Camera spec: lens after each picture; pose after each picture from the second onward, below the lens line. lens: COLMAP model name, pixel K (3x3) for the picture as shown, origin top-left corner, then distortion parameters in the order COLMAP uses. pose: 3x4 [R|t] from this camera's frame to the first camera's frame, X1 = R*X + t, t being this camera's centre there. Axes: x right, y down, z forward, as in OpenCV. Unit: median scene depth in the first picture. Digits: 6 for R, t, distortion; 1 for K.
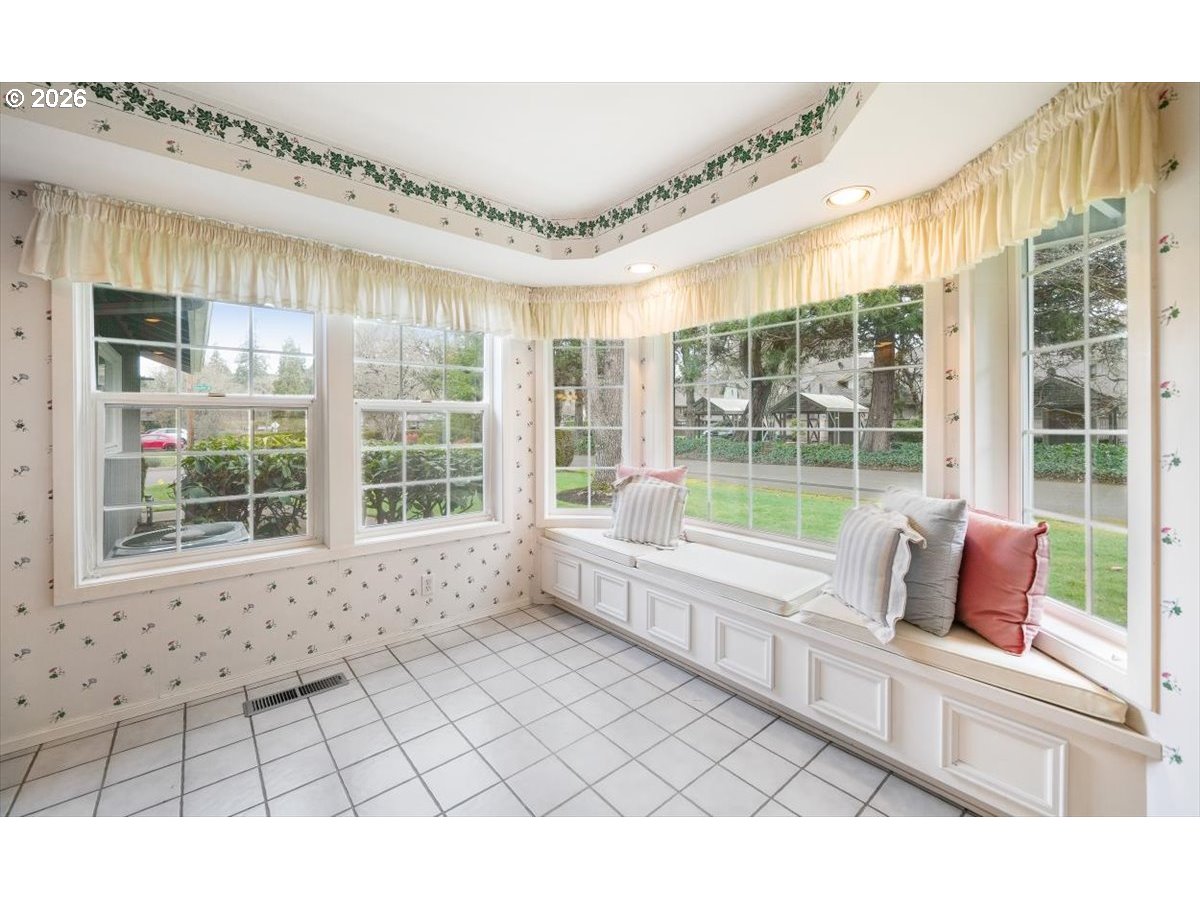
lens RADIAL K [[472.1, 0, 594.7], [0, 472.1, 423.0], [0, 0, 1]] dist [-0.003226, 0.000337]
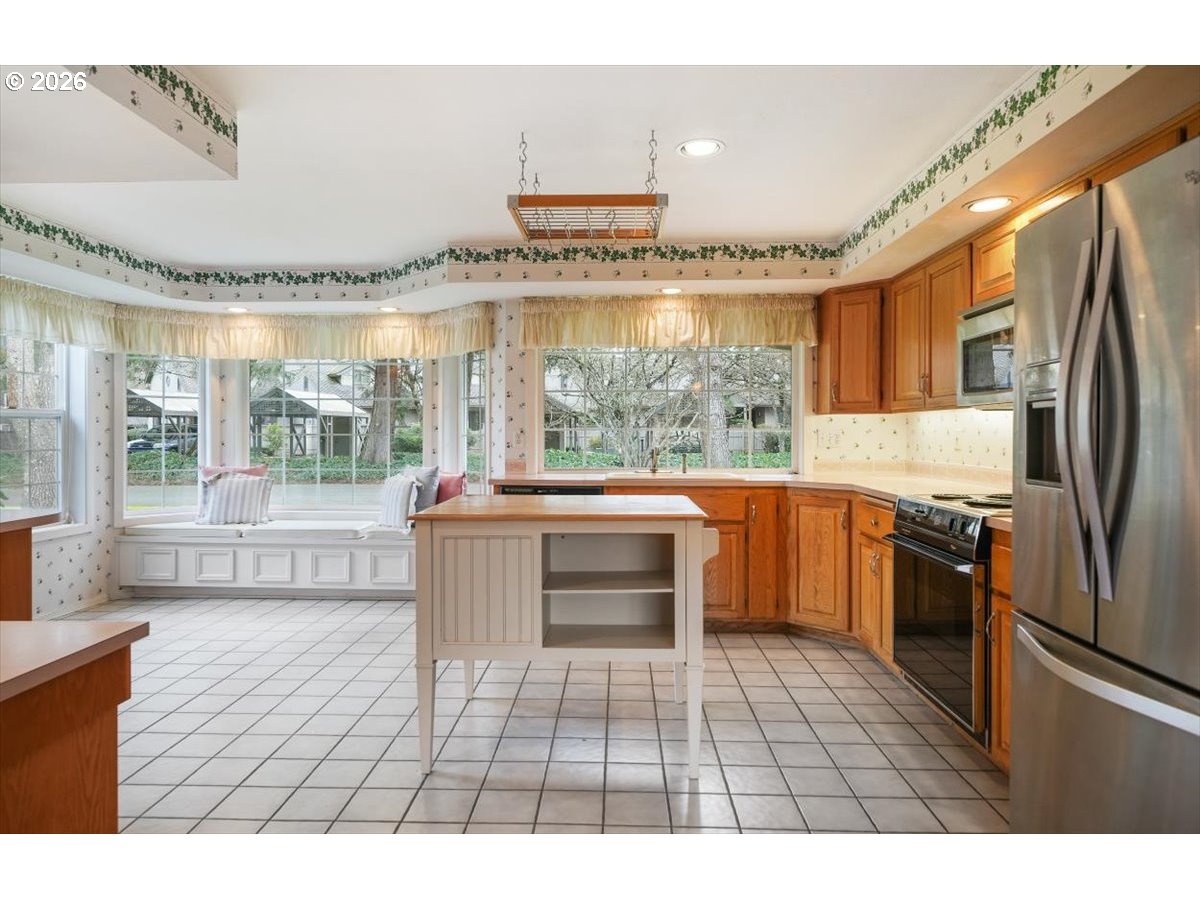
lens RADIAL K [[734.3, 0, 599.6], [0, 734.3, 441.0], [0, 0, 1]] dist [-0.002290, -0.000590]
pose [[0.665535, -0.004643, 0.746352, -0.714331], [-0.006819, 0.999901, 0.012301, -0.001299], [-0.746335, -0.013276, 0.665438, -1.034481]]
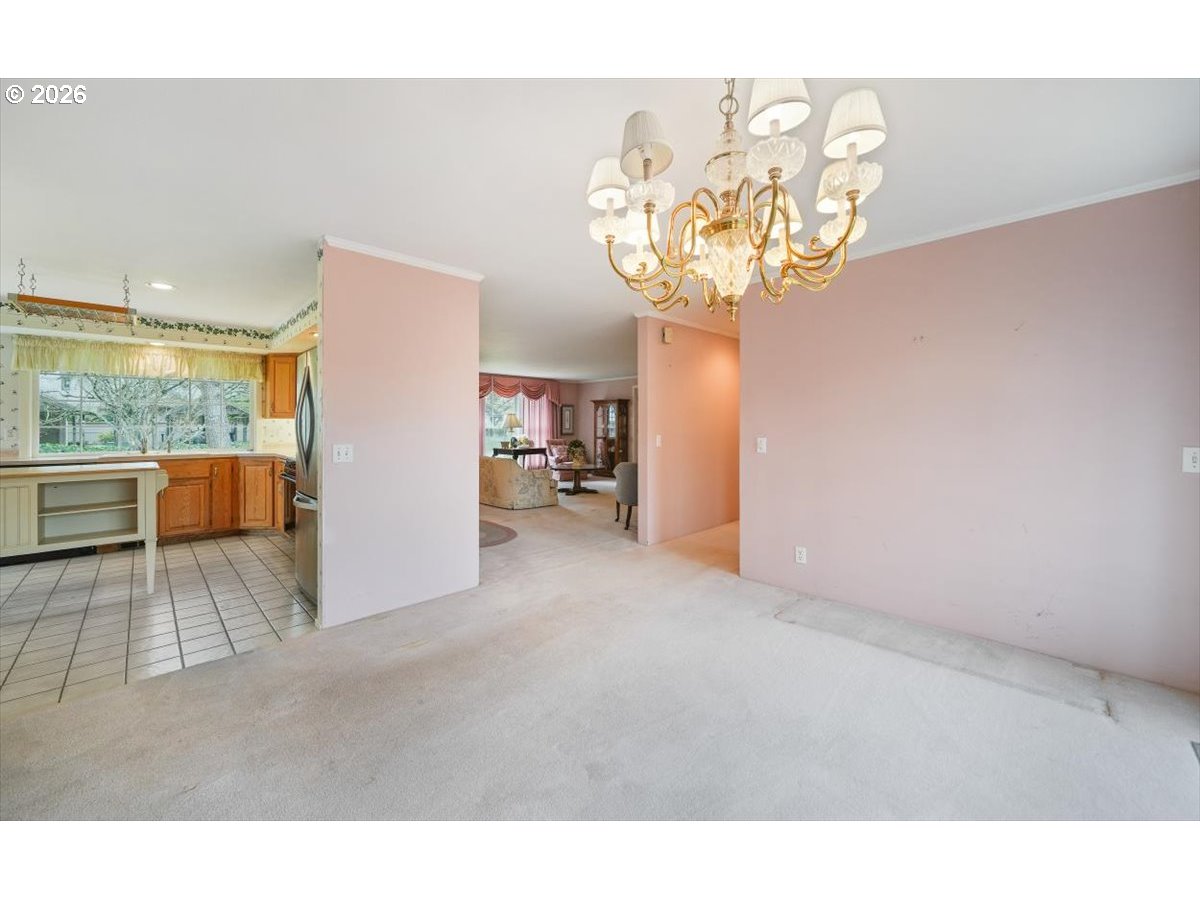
lens RADIAL K [[472.1, 0, 605.2], [0, 472.1, 424.8], [0, 0, 1]] dist [-0.003226, 0.000337]
pose [[-0.075294, 0.008277, 0.997127, -1.257542], [-0.000857, 0.999965, -0.008365, -0.001536], [-0.997161, -0.001485, -0.075285, -1.593260]]
